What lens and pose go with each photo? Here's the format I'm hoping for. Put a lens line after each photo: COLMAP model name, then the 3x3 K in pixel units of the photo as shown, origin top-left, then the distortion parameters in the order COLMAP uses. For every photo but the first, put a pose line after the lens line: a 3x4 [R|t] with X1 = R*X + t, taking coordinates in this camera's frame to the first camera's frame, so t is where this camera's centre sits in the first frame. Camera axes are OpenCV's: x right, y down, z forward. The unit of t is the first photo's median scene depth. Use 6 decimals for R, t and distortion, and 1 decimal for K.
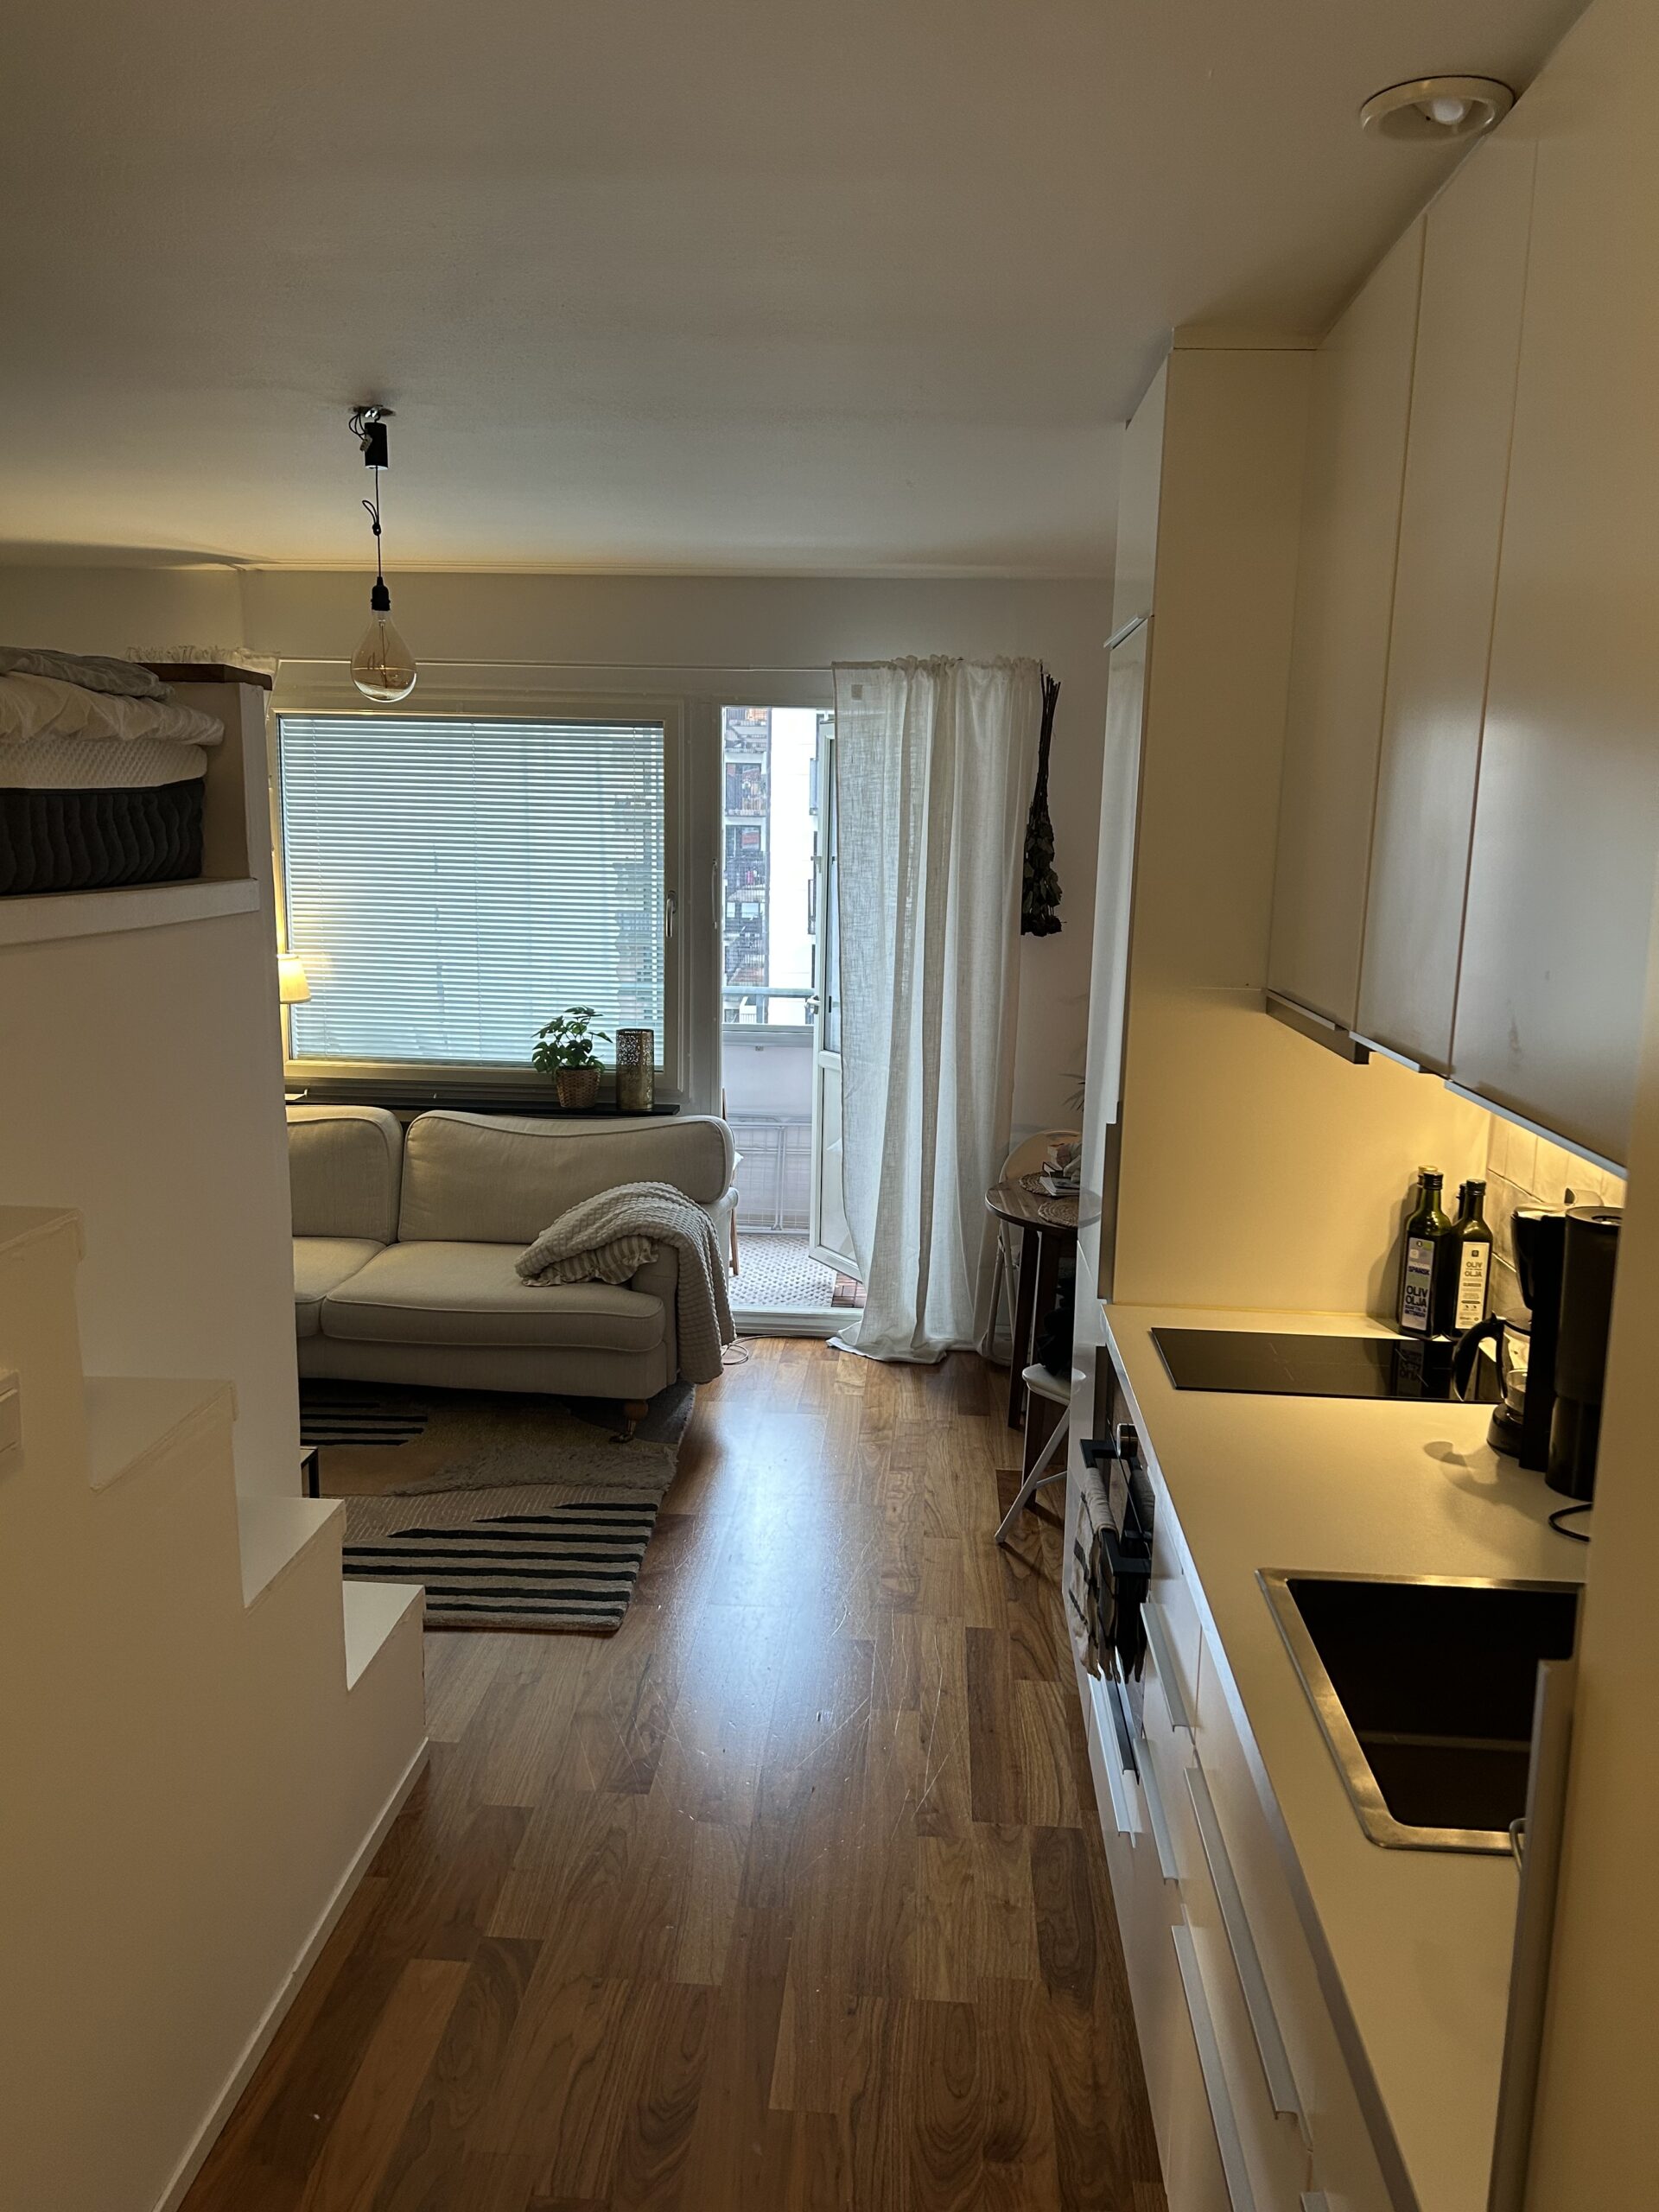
lens RADIAL K [[1650.7, 0, 820.7], [0, 1650.7, 1087.5], [0, 0, 1]] dist [0.114271, -0.200692]
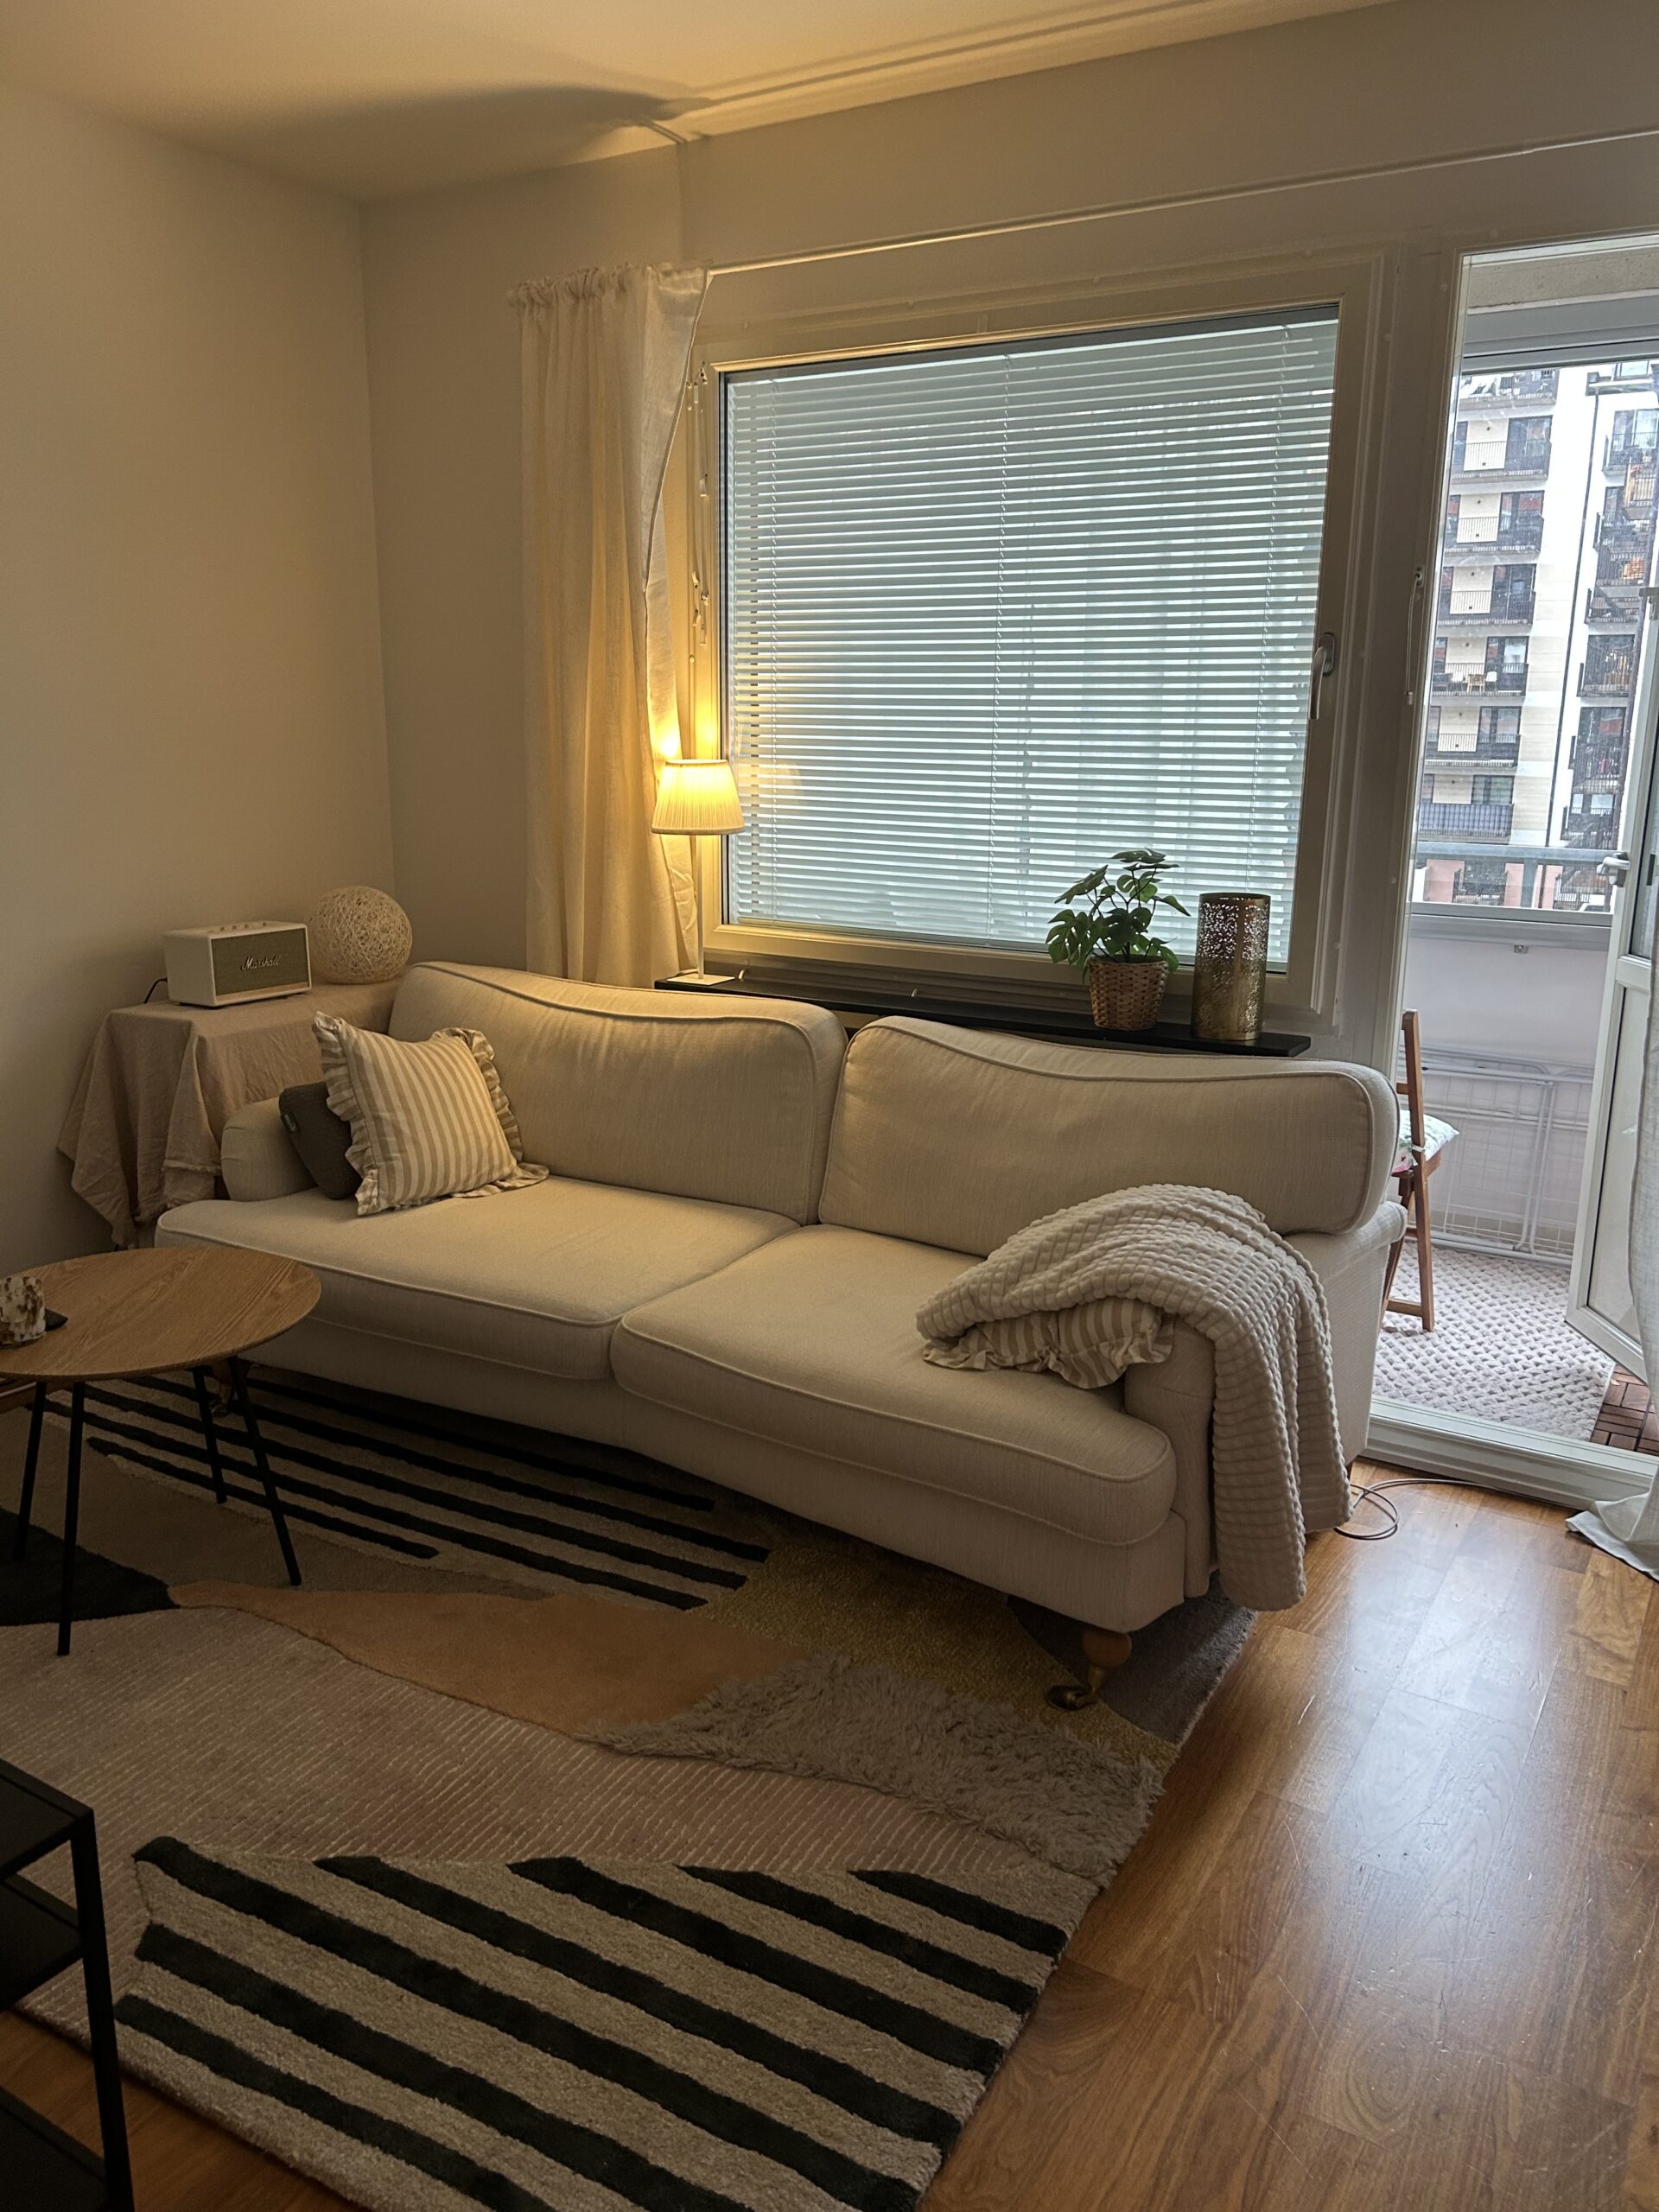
lens RADIAL K [[1650.7, 0, 820.7], [0, 1650.7, 1087.5], [0, 0, 1]] dist [0.114271, -0.200692]
pose [[0.888993, 0.091648, -0.448657, 0.019170], [-0.064328, 0.995046, 0.075797, -0.004262], [0.453381, -0.038522, 0.890484, 0.453149]]
